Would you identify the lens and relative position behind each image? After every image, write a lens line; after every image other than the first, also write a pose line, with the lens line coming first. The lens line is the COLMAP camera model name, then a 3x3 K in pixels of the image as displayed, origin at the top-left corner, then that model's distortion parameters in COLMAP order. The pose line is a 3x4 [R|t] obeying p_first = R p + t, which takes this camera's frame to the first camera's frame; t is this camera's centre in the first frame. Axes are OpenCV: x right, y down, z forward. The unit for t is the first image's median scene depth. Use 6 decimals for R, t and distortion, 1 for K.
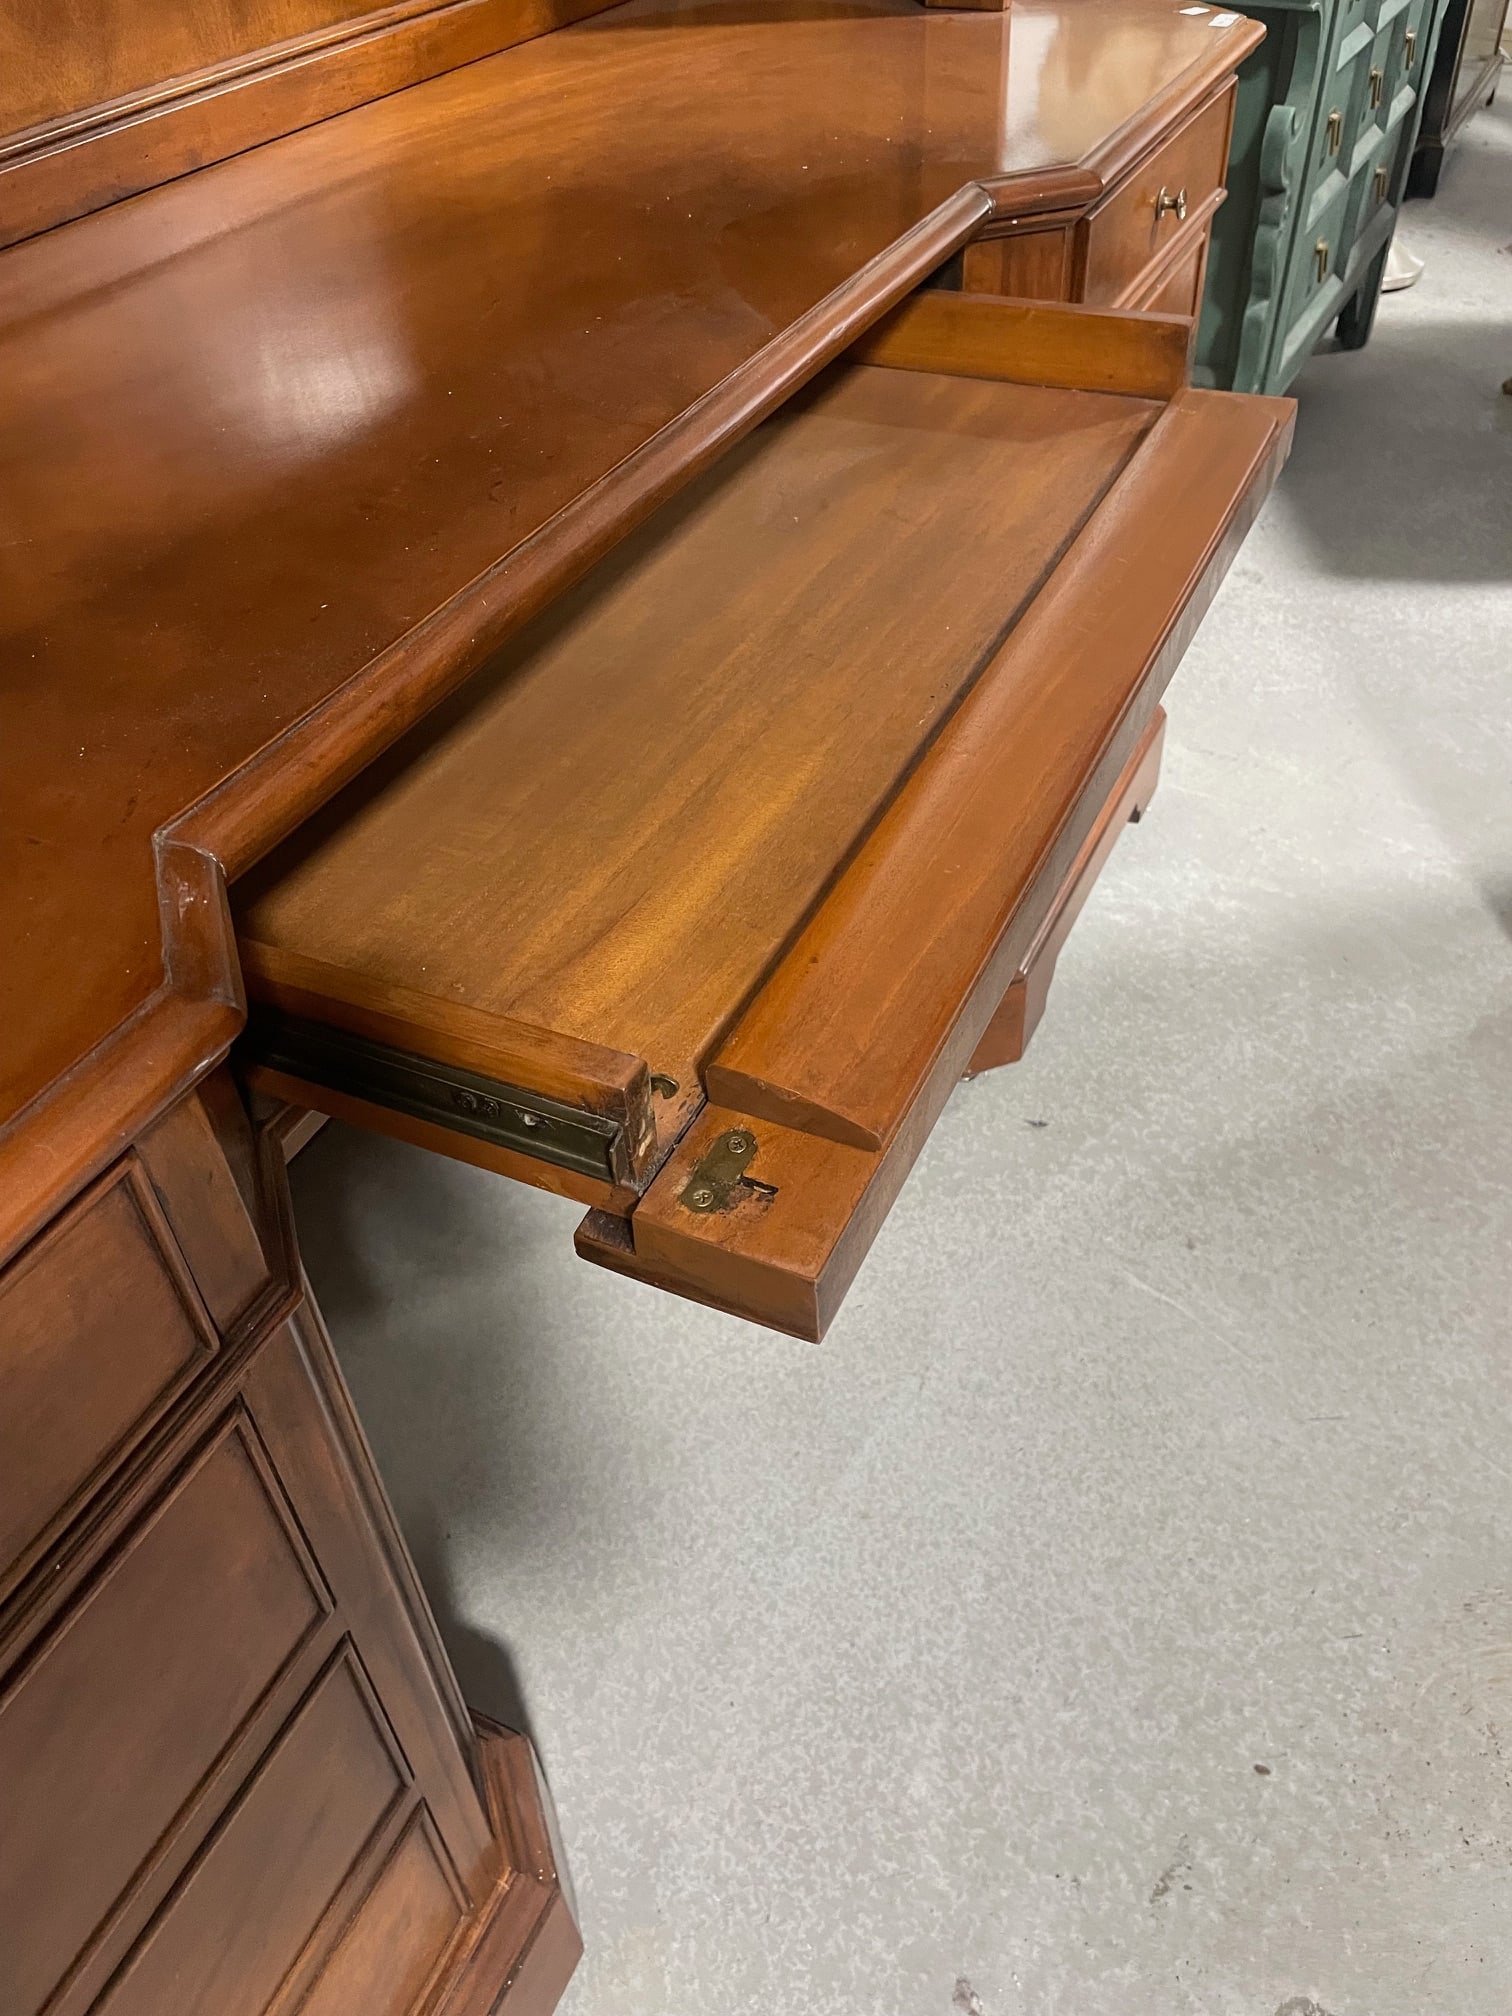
lens RADIAL K [[1549.4, 0, 778.9], [0, 1549.4, 981.7], [0, 0, 1]] dist [0.080517, -0.126623]
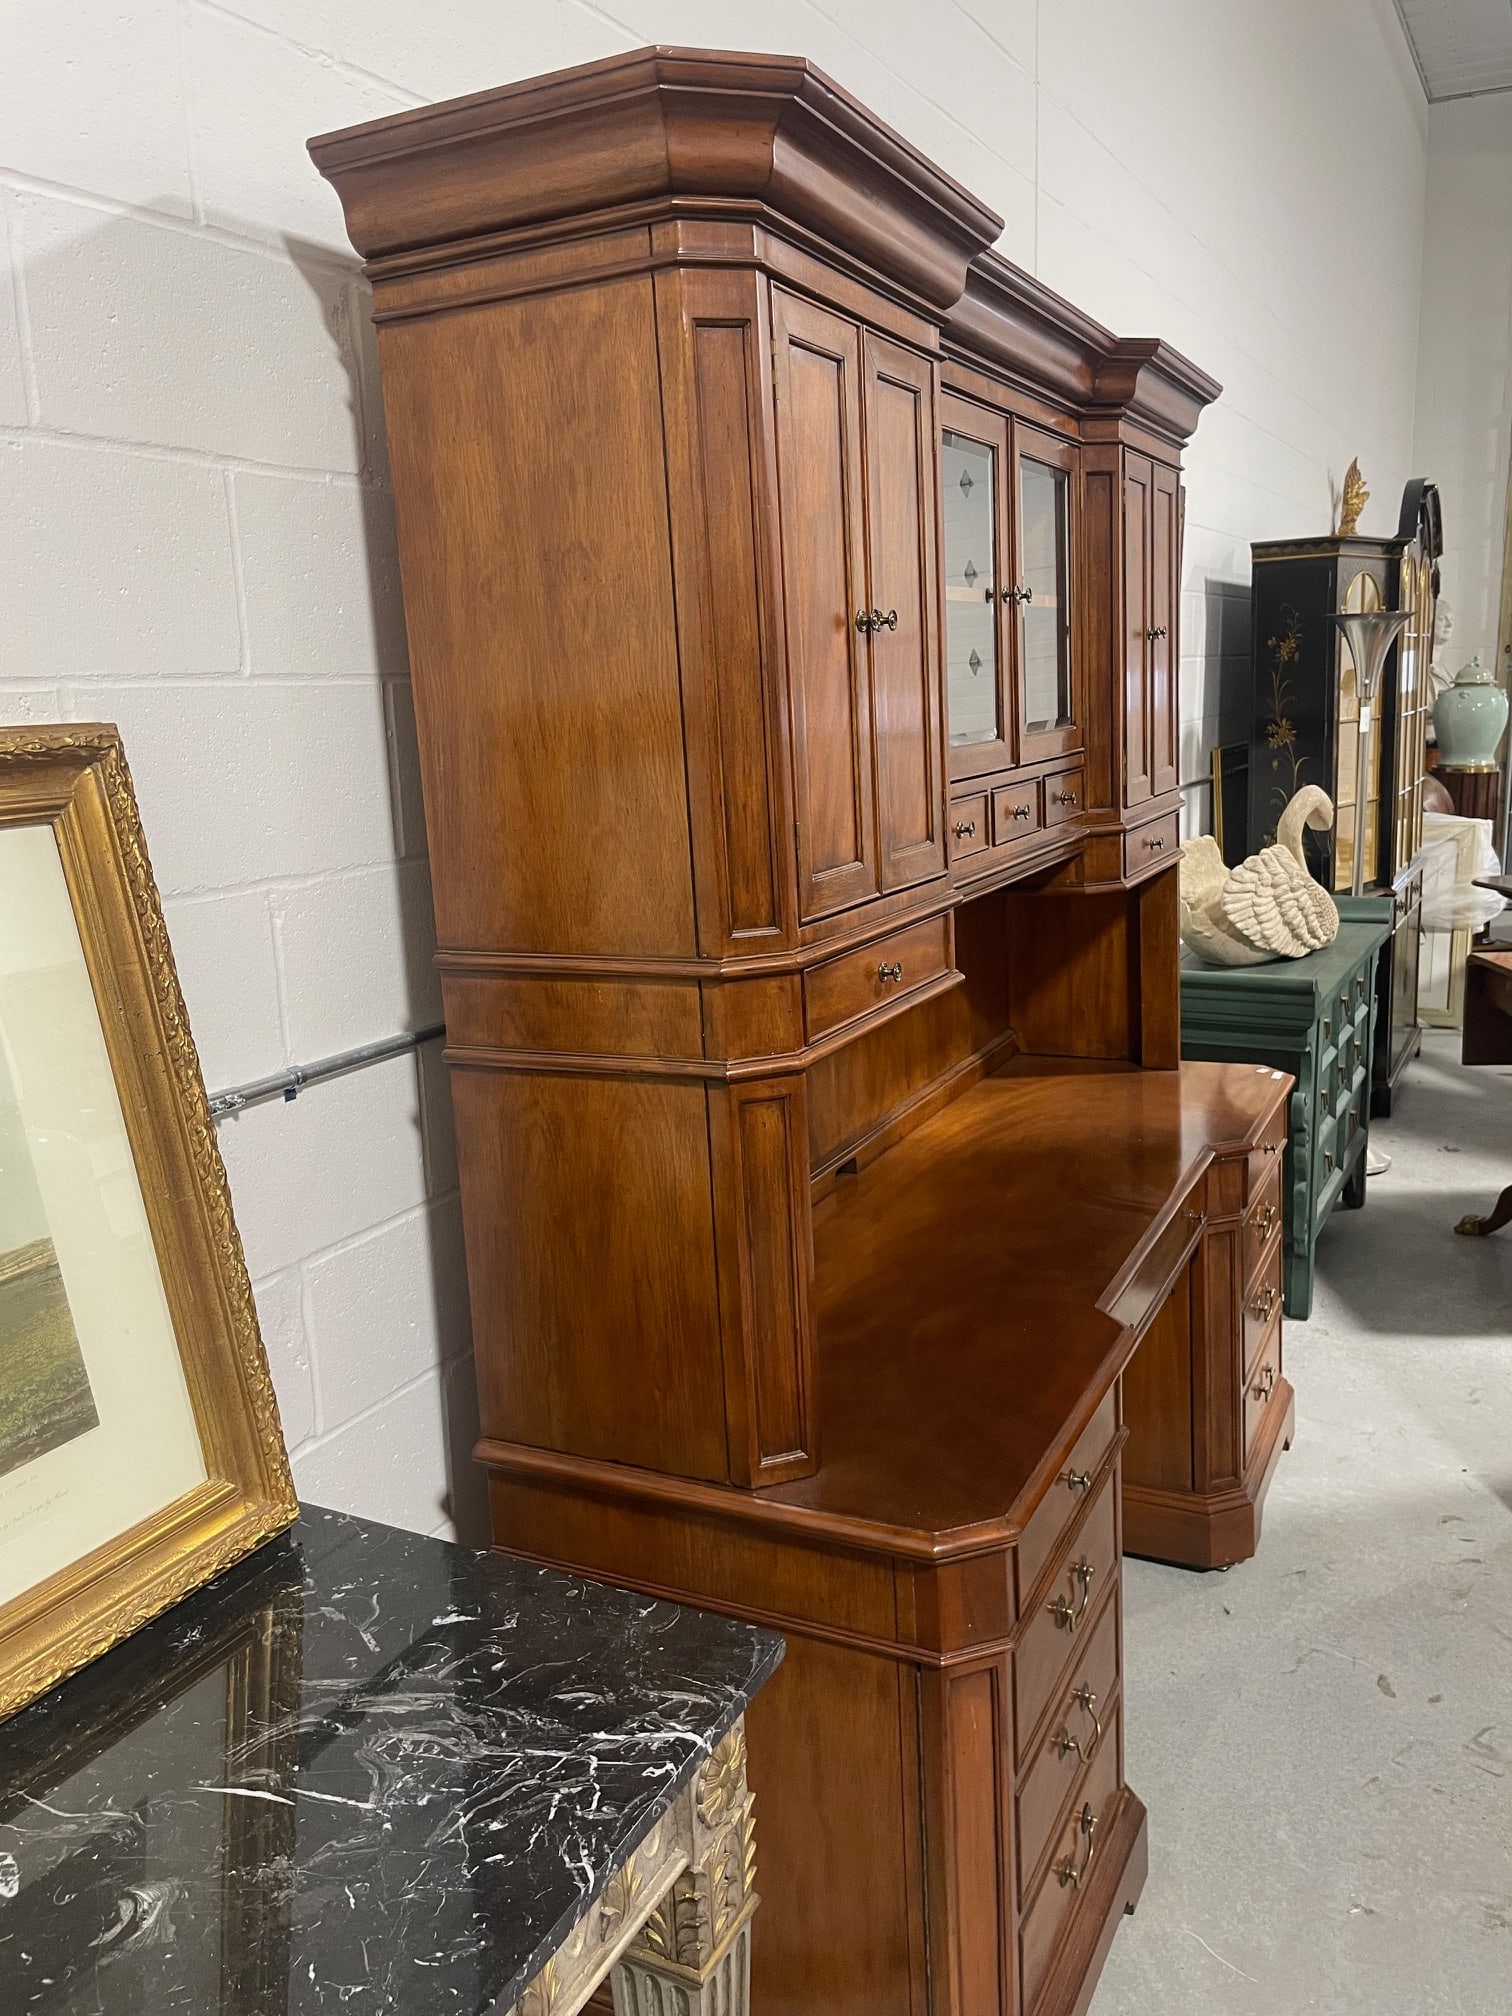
lens RADIAL K [[1523.9, 0, 764.0], [0, 1523.9, 994.2], [0, 0, 1]] dist [0.090020, -0.128694]
pose [[0.999435, -0.009685, -0.032191, -0.465710], [-0.007840, 0.864033, -0.503374, 0.515184], [0.032689, 0.503342, 0.863469, -1.229081]]
